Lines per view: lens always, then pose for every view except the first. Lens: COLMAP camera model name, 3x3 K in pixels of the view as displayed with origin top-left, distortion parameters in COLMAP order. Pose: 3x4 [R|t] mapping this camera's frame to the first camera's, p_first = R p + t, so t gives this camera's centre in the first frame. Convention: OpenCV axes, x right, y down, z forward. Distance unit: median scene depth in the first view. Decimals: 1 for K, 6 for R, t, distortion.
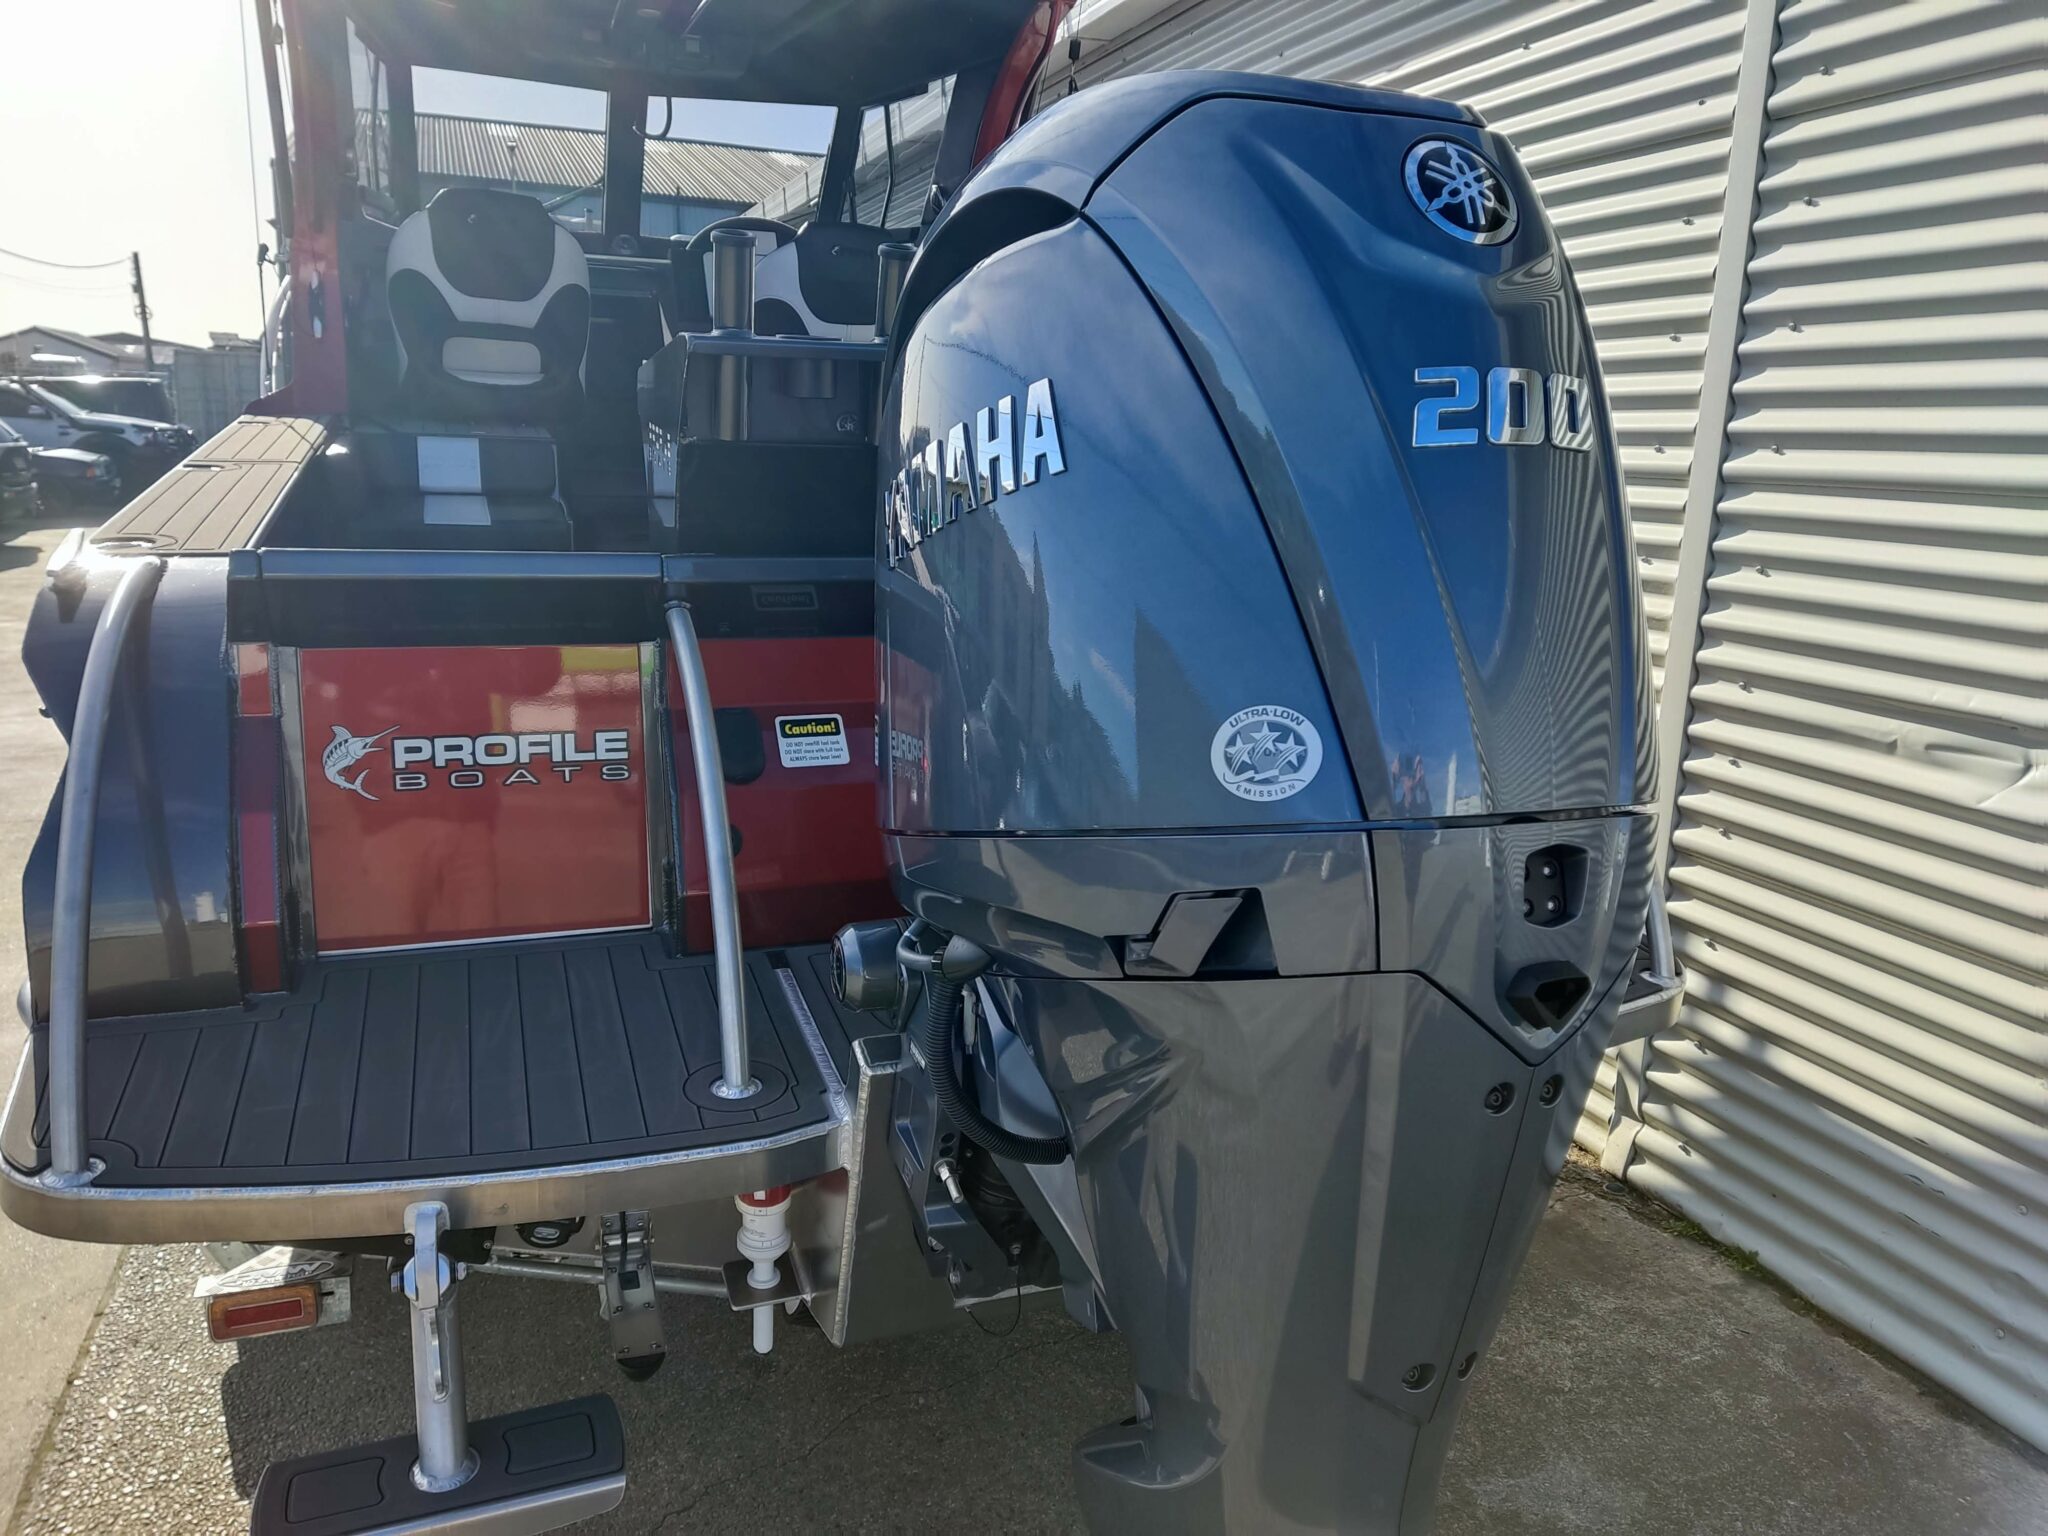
lens RADIAL K [[1585.0, 0, 1040.1], [0, 1585.0, 772.1], [0, 0, 1]] dist [0.083337, -0.036252]
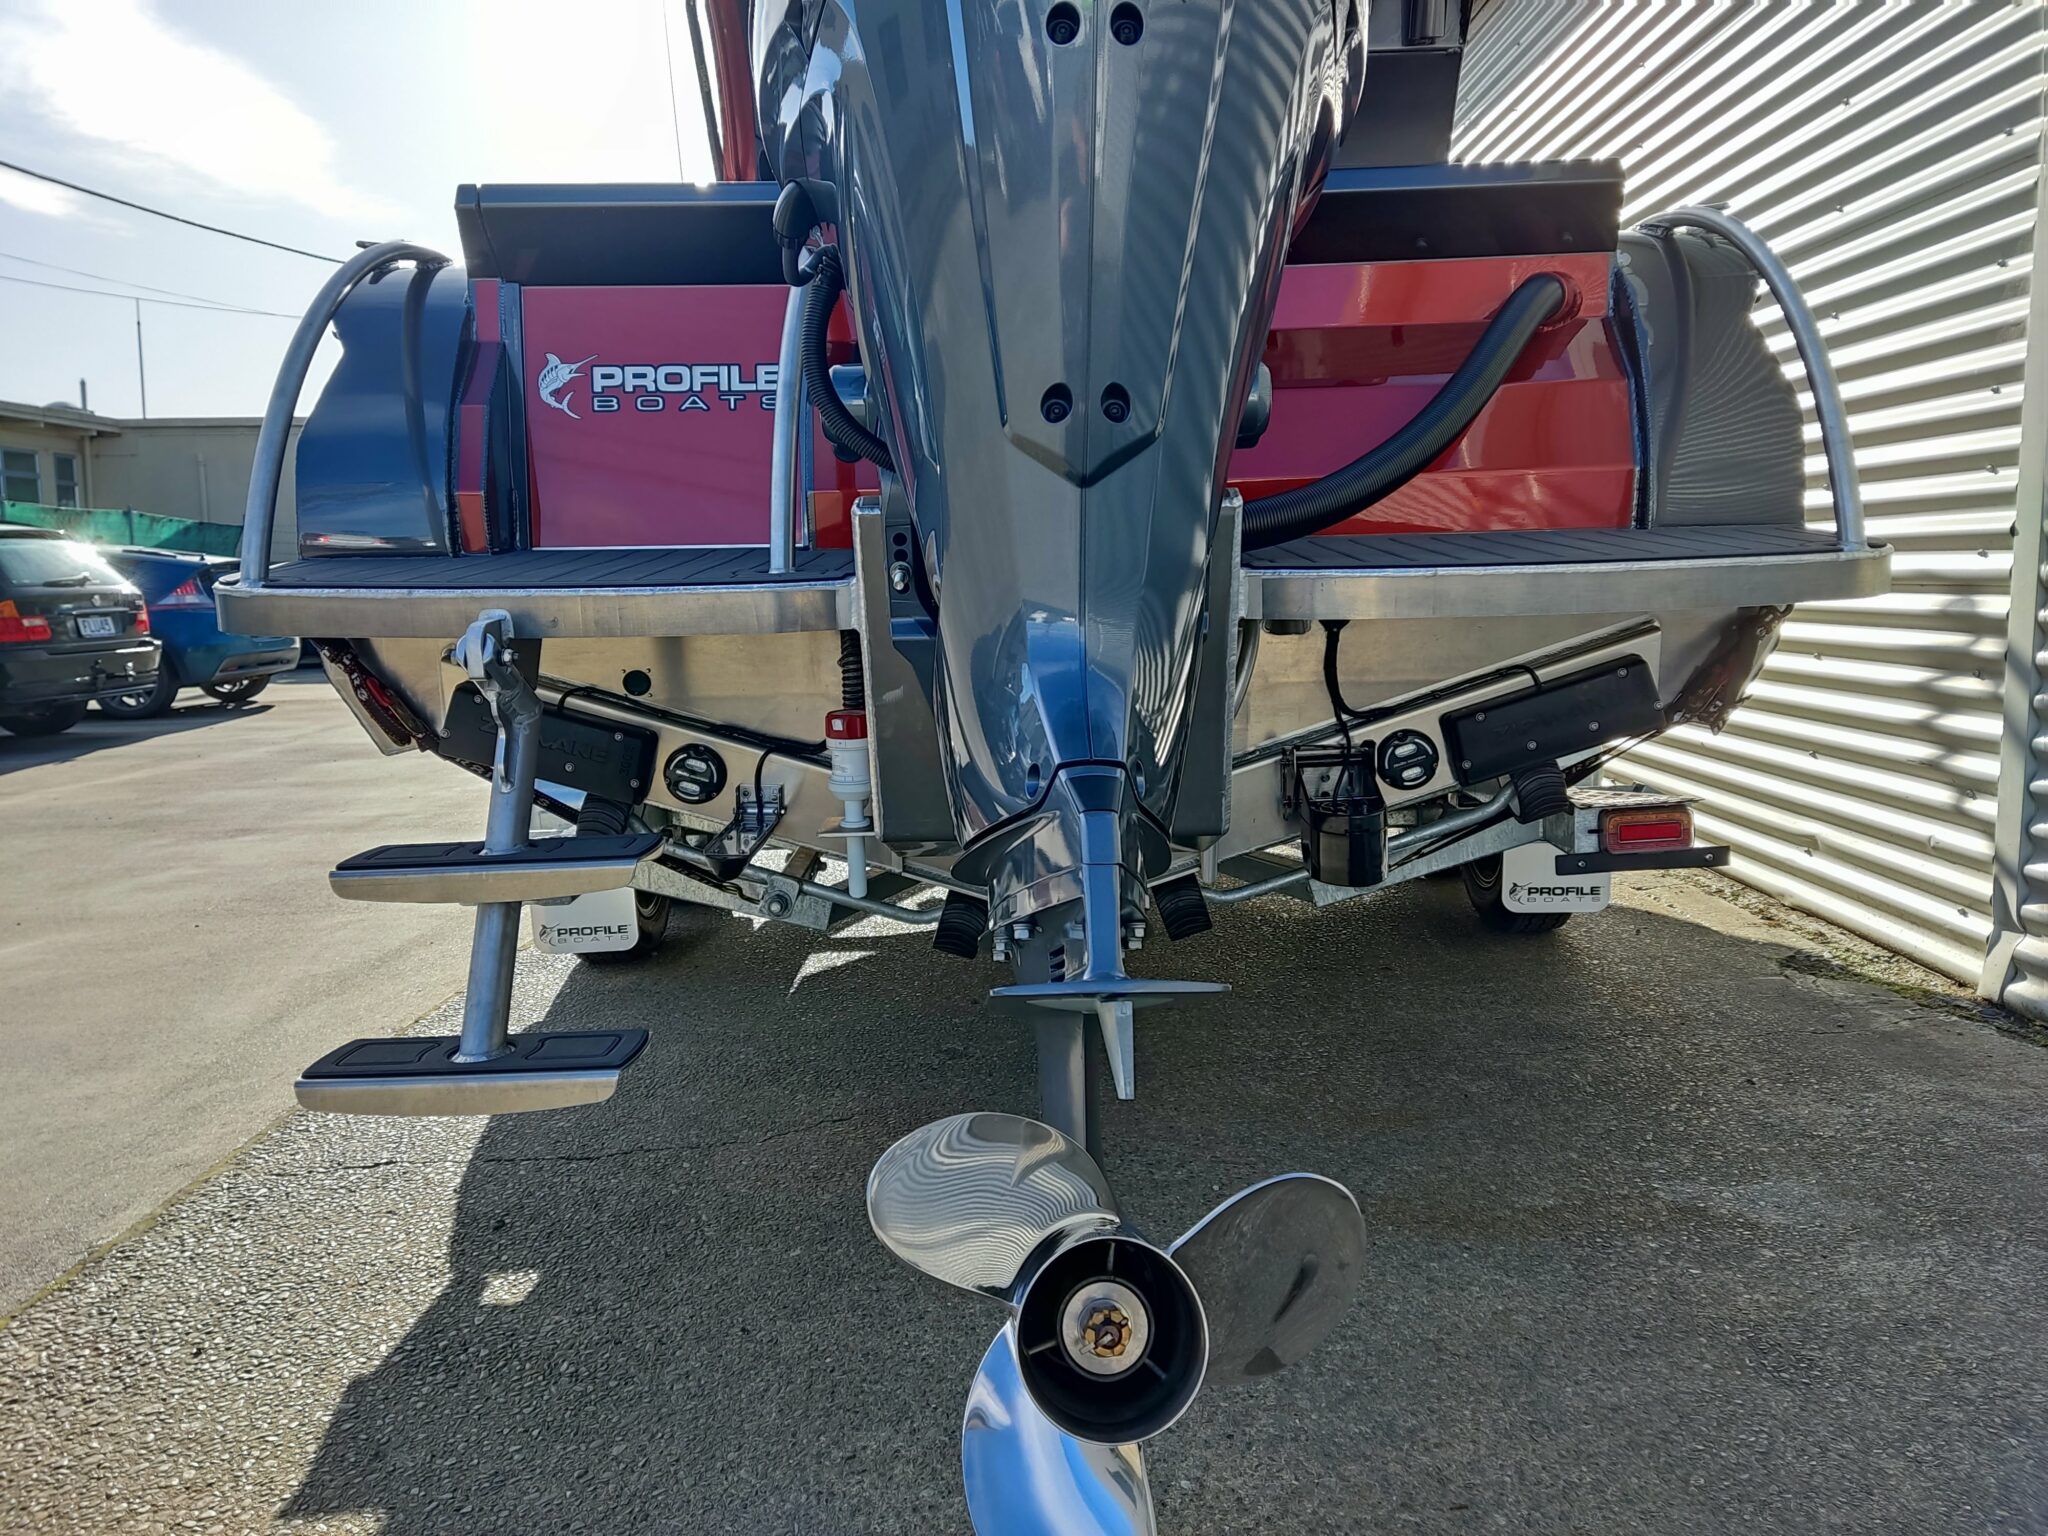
lens RADIAL K [[1585.0, 0, 1030.3], [0, 1585.0, 766.3], [0, 0, 1]] dist [0.083337, -0.036252]
pose [[0.933874, -0.006925, -0.357534, 0.309896], [-0.036008, 0.992910, -0.113283, 0.385452], [0.355784, 0.118666, 0.927004, 0.057818]]
